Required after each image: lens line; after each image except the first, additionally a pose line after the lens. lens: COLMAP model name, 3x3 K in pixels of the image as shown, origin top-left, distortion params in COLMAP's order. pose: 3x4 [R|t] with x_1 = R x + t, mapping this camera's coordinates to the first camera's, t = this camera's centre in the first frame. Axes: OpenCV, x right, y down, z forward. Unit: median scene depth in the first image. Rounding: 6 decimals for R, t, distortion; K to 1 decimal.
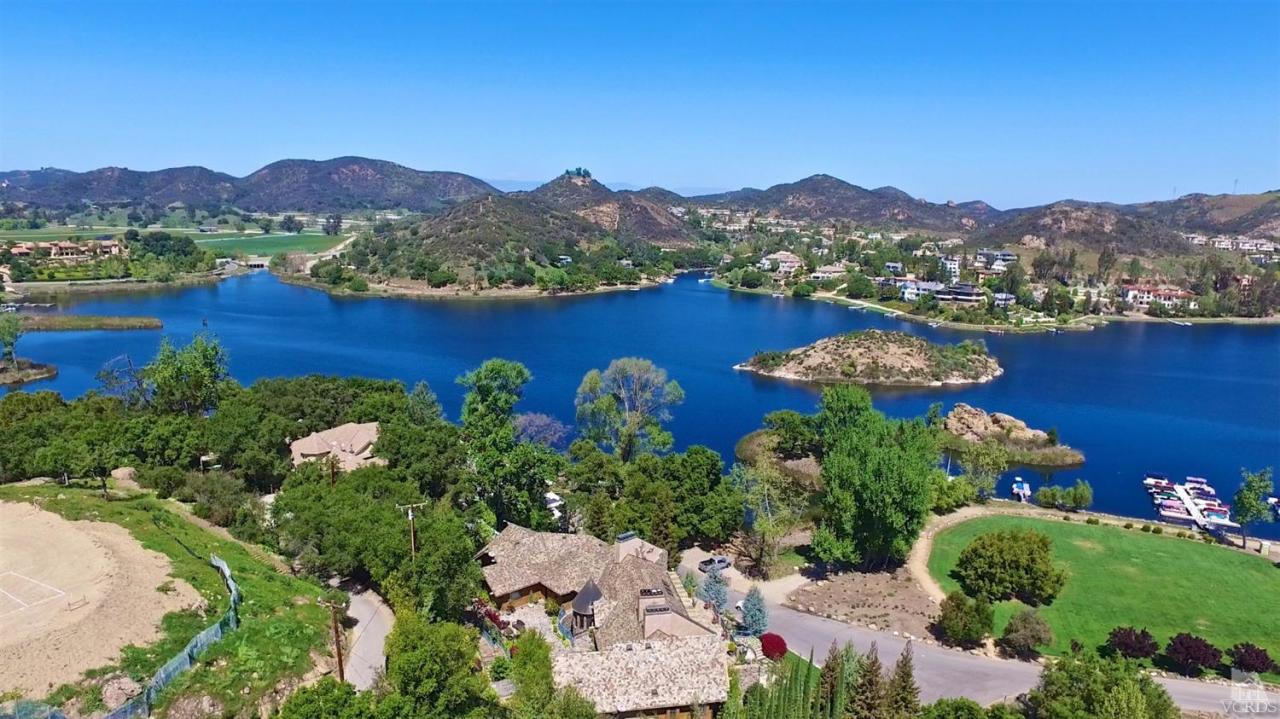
lens RADIAL K [[762.6, 0, 640.0], [0, 762.6, 359.5], [0, 0, 1]] dist [-0.119815, 0.081209]
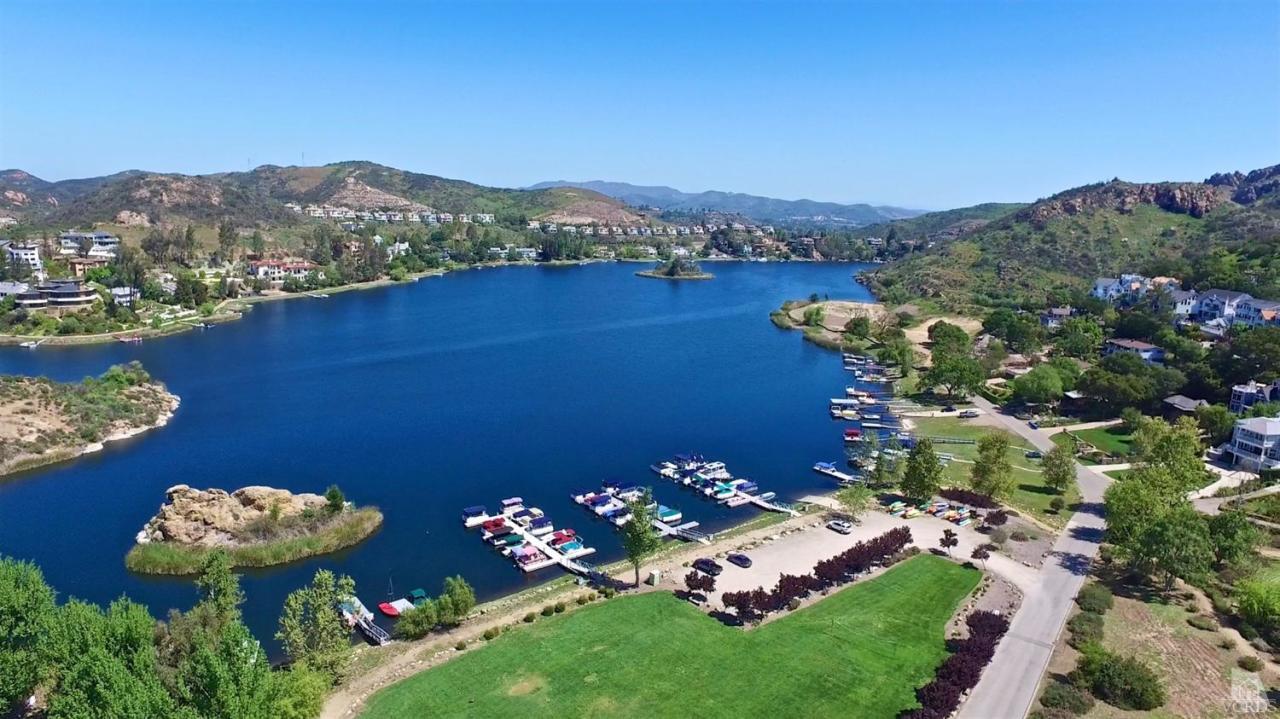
lens RADIAL K [[762.6, 0, 640.0], [0, 762.6, 359.5], [0, 0, 1]] dist [-0.119815, 0.081209]
pose [[0.436829, -0.188707, 0.879528, 0.034616], [0.156479, 0.978782, 0.132285, -0.029500], [-0.885830, 0.079842, 0.457089, 0.163702]]
